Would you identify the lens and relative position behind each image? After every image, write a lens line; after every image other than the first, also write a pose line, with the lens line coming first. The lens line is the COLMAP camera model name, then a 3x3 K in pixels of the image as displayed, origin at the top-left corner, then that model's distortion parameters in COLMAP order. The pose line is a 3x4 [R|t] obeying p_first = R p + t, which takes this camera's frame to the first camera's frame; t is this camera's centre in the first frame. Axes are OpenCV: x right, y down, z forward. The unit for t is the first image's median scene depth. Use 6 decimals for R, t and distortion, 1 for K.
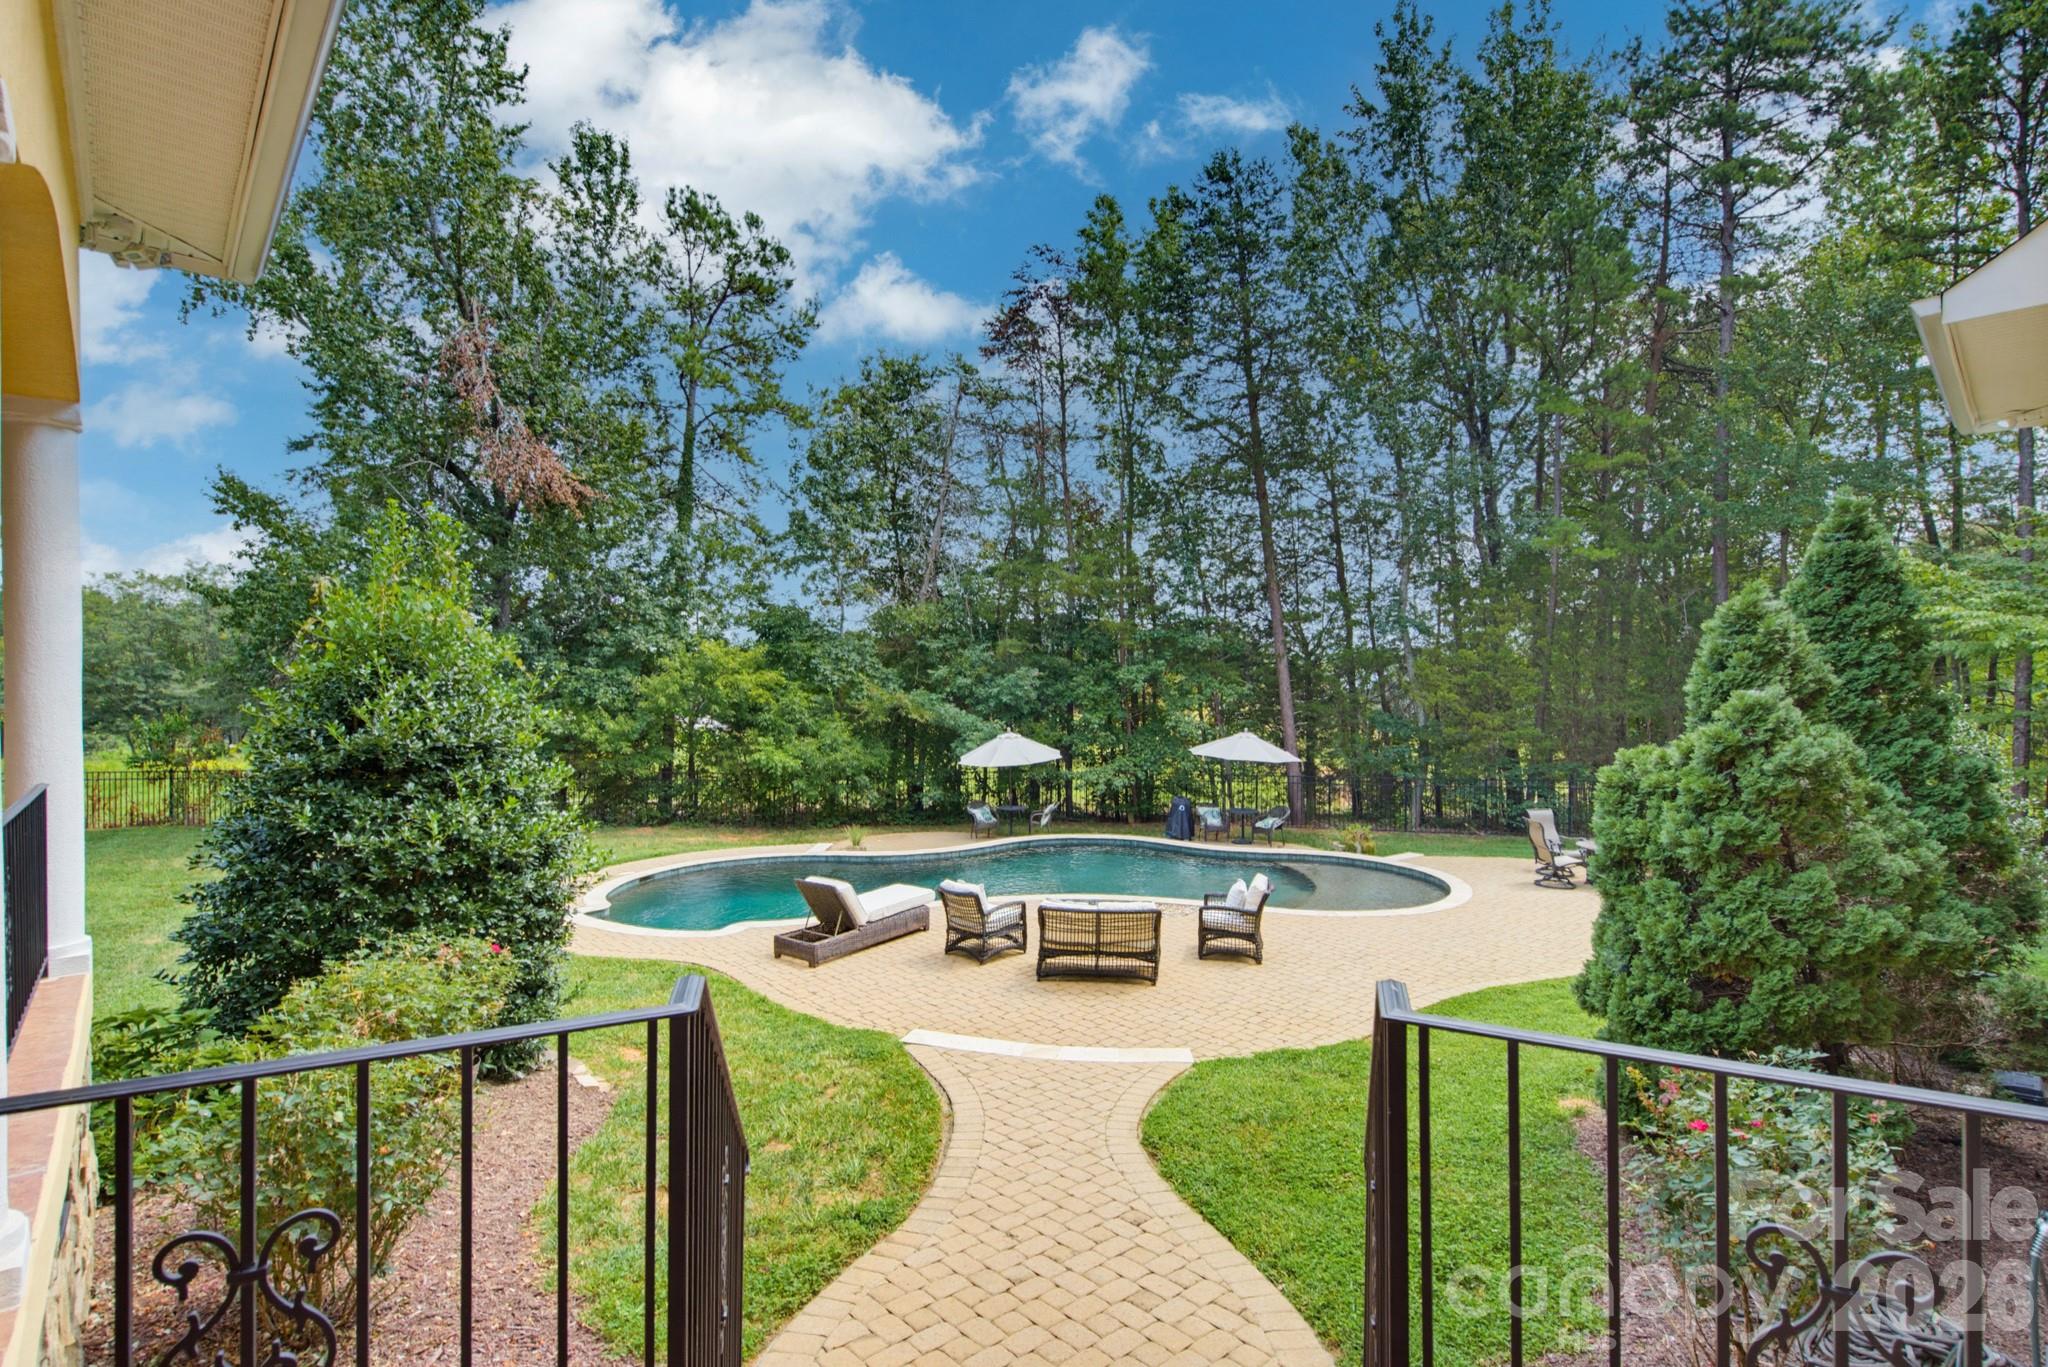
lens RADIAL K [[949.9, 0, 1024.0], [0, 949.9, 683.5], [0, 0, 1]] dist [0.002004, 0.000215]
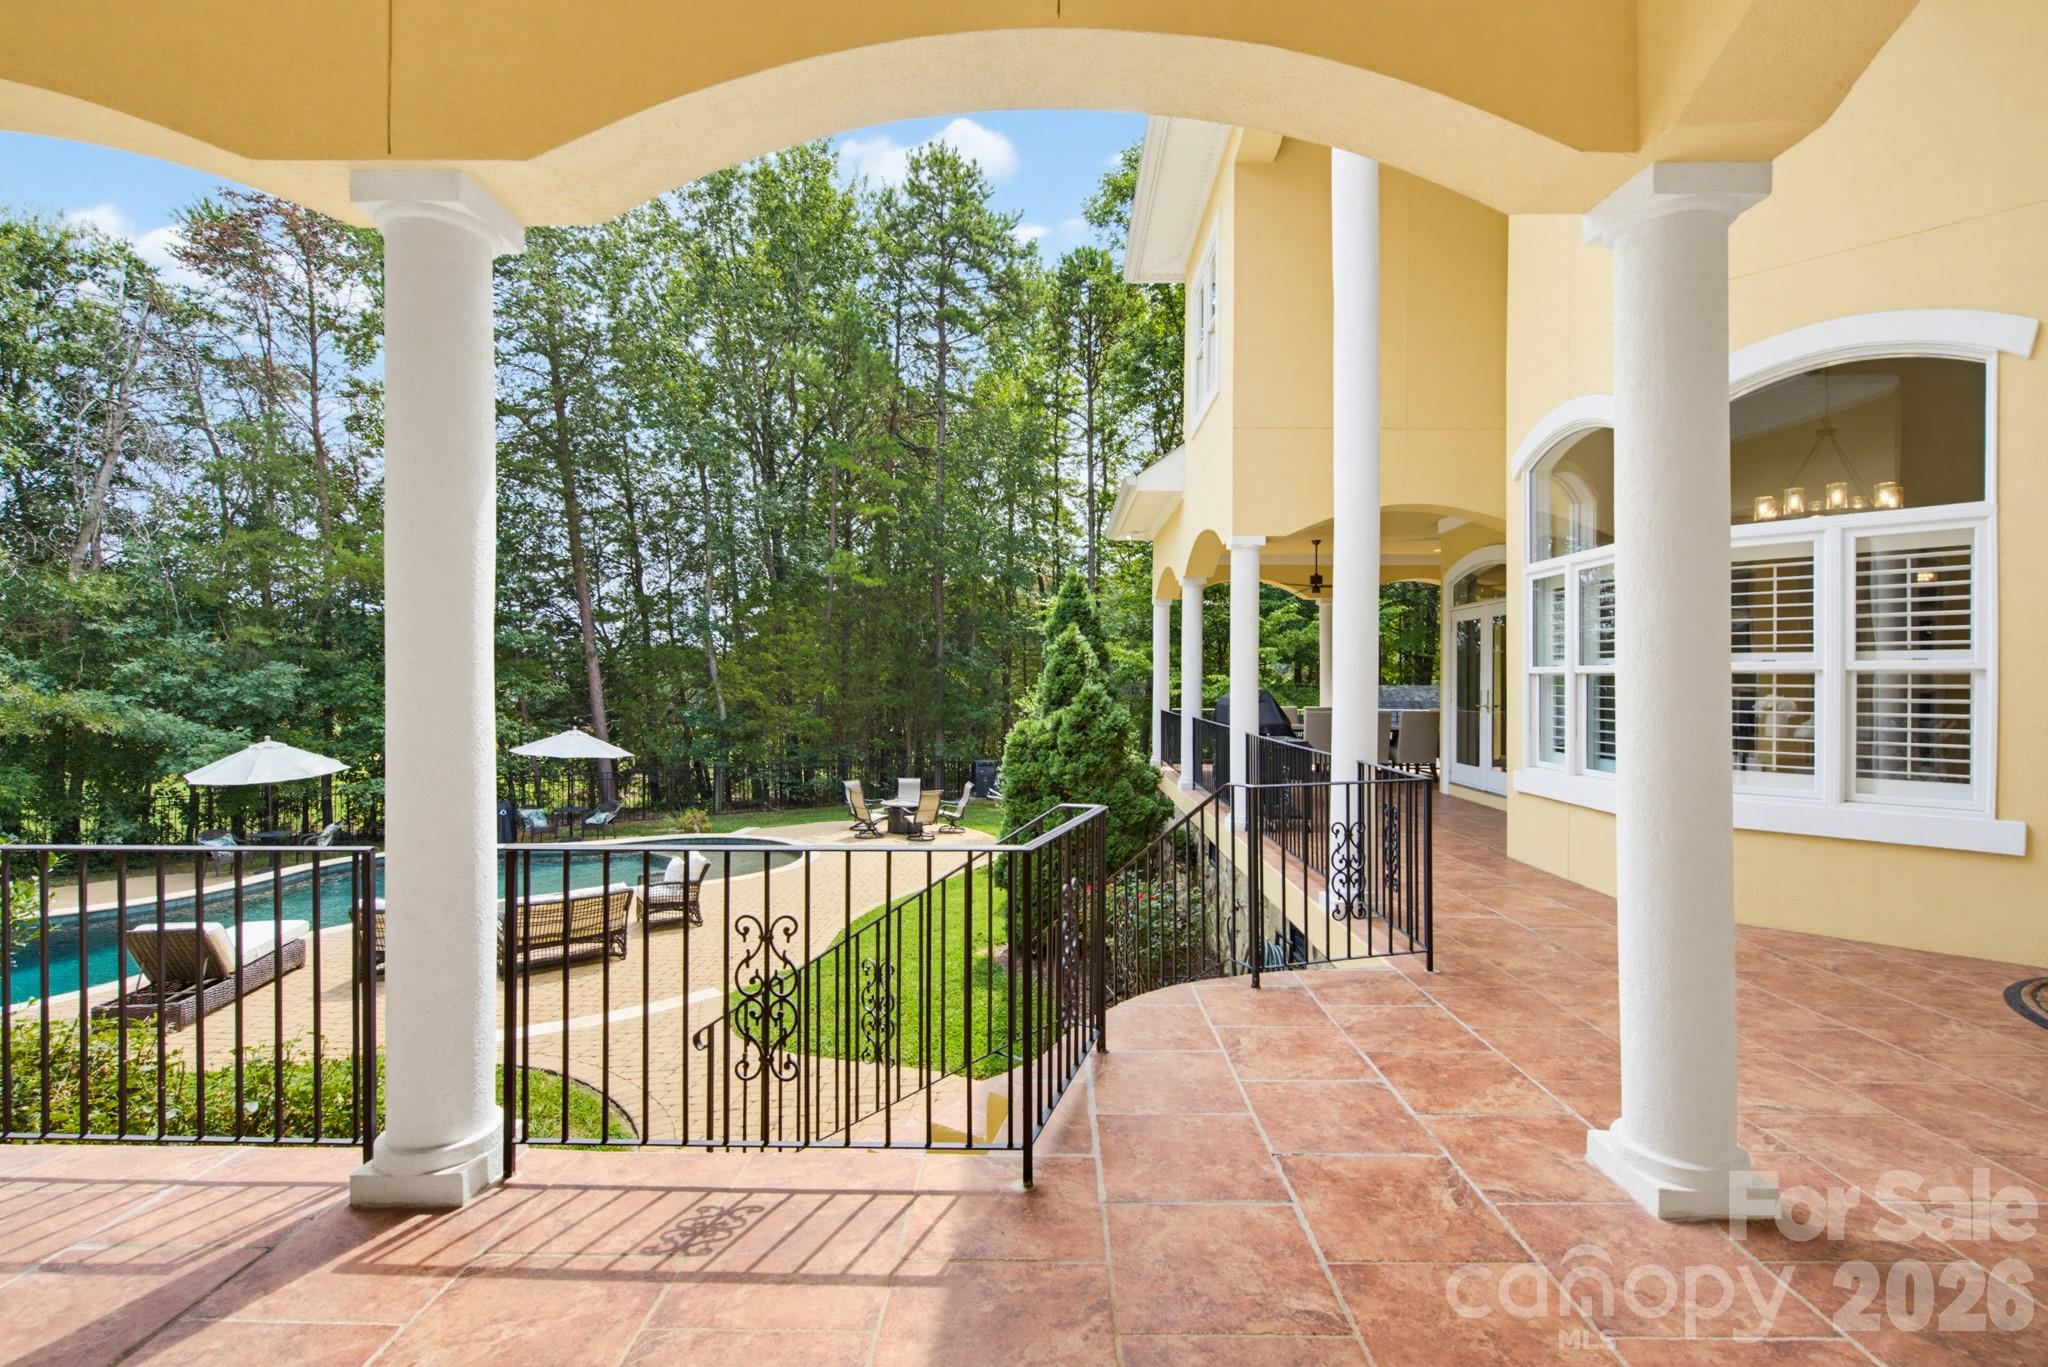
lens RADIAL K [[933.4, 0, 1033.2], [0, 933.4, 677.2], [0, 0, 1]] dist [0.002348, -0.000293]
pose [[0.698487, 0.003354, 0.715615, -0.124098], [0.000018, 0.999989, -0.004705, -0.000284], [-0.715623, 0.003299, 0.698479, -0.034943]]
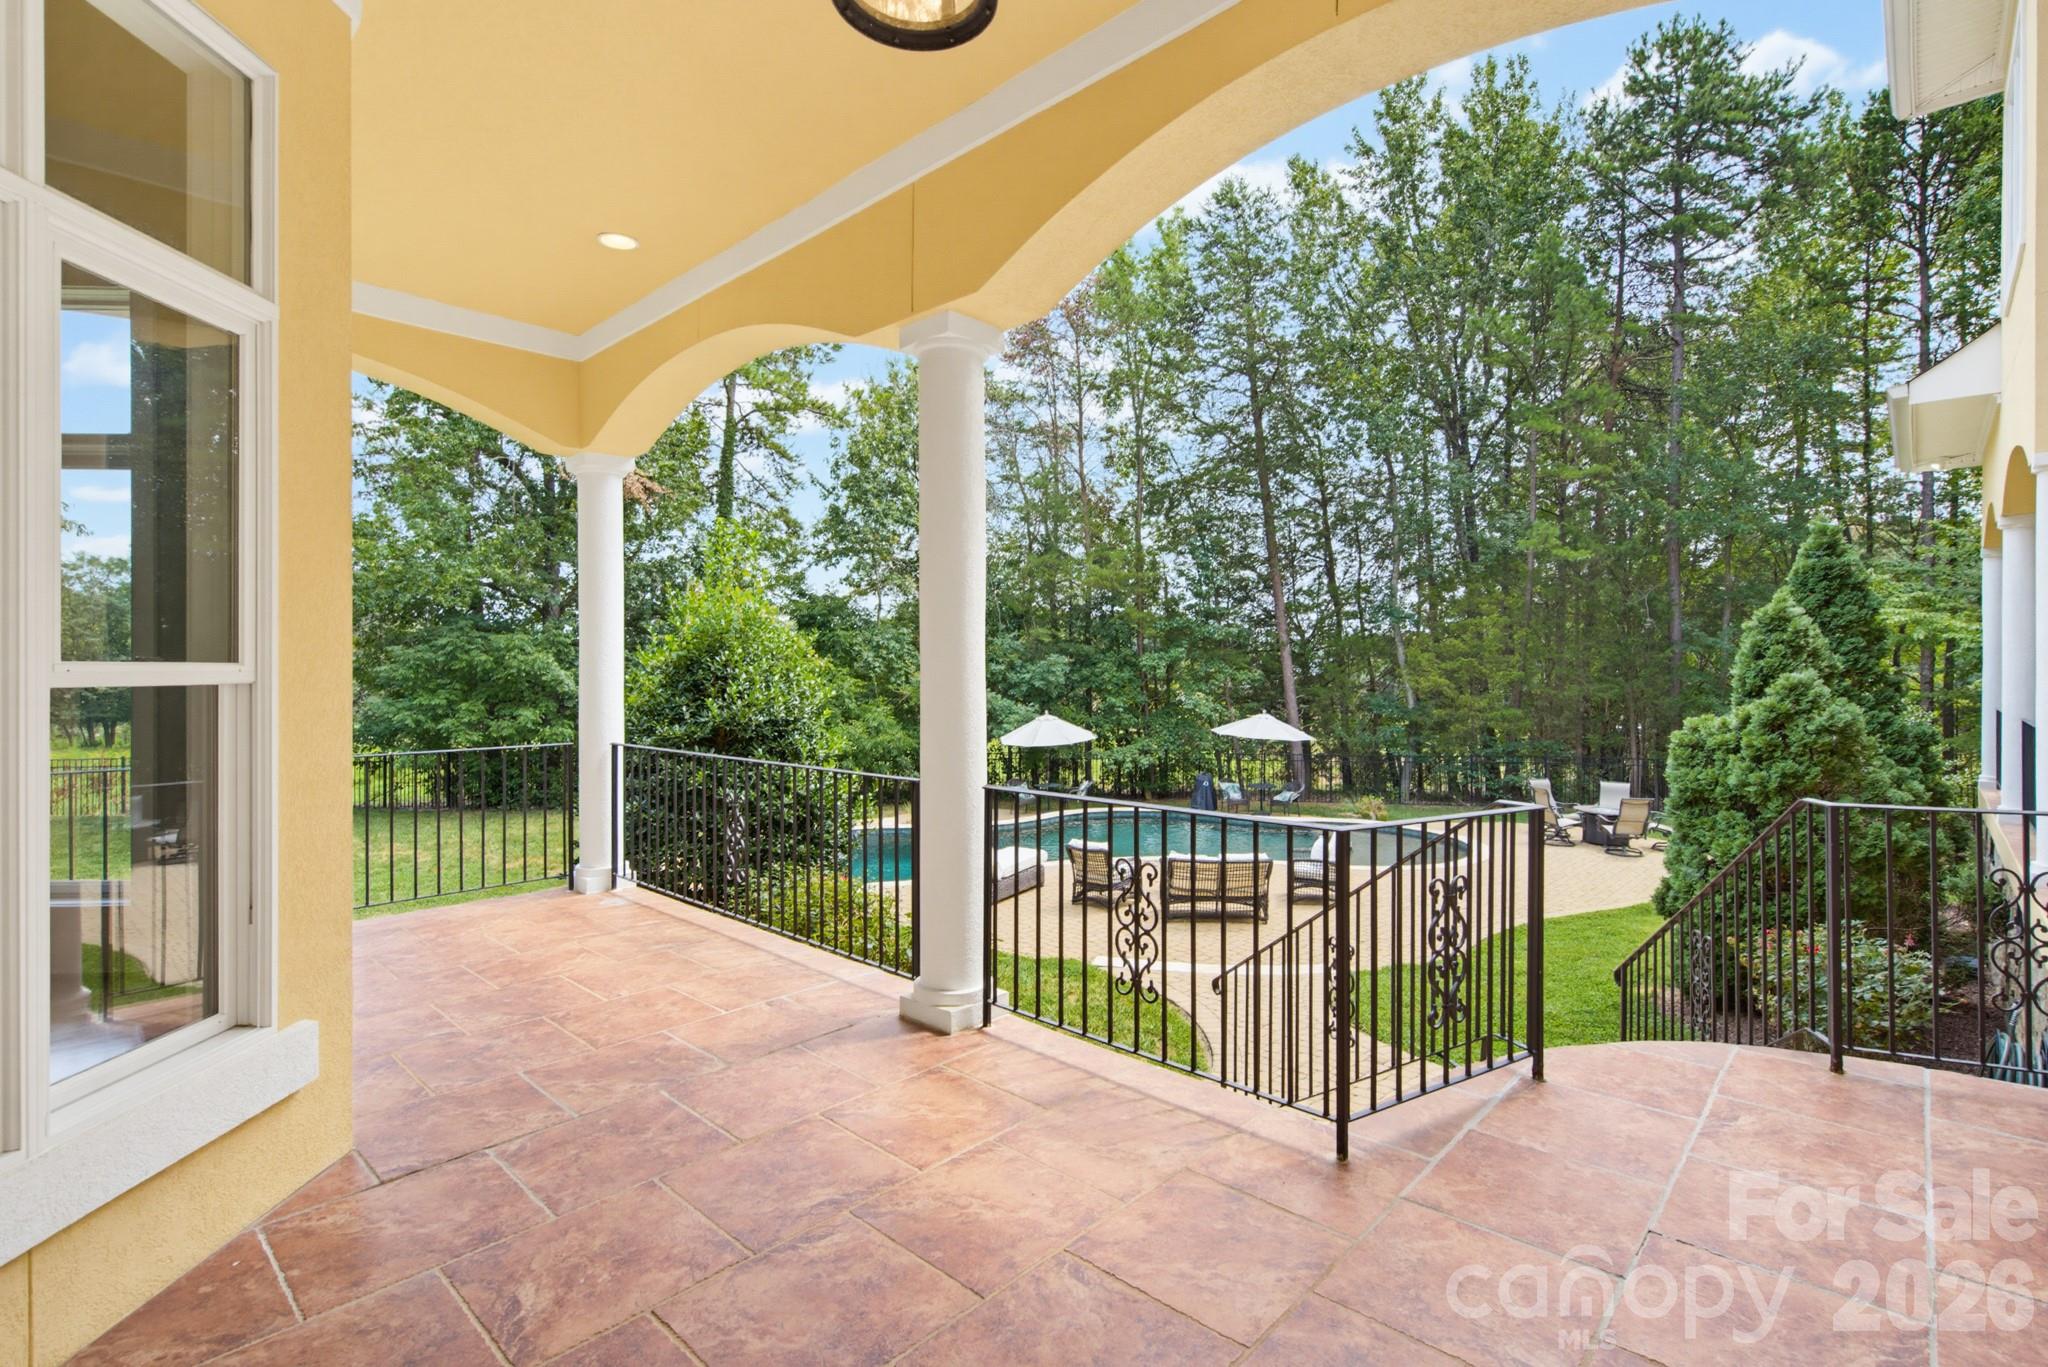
lens RADIAL K [[944.9, 0, 1039.5], [0, 944.9, 662.9], [0, 0, 1]] dist [0.001286, -0.000298]
pose [[0.997594, 0.000236, 0.069326, -0.092513], [0.000259, 0.999975, -0.007133, 0.000273], [-0.069325, 0.007134, 0.997569, -0.065122]]
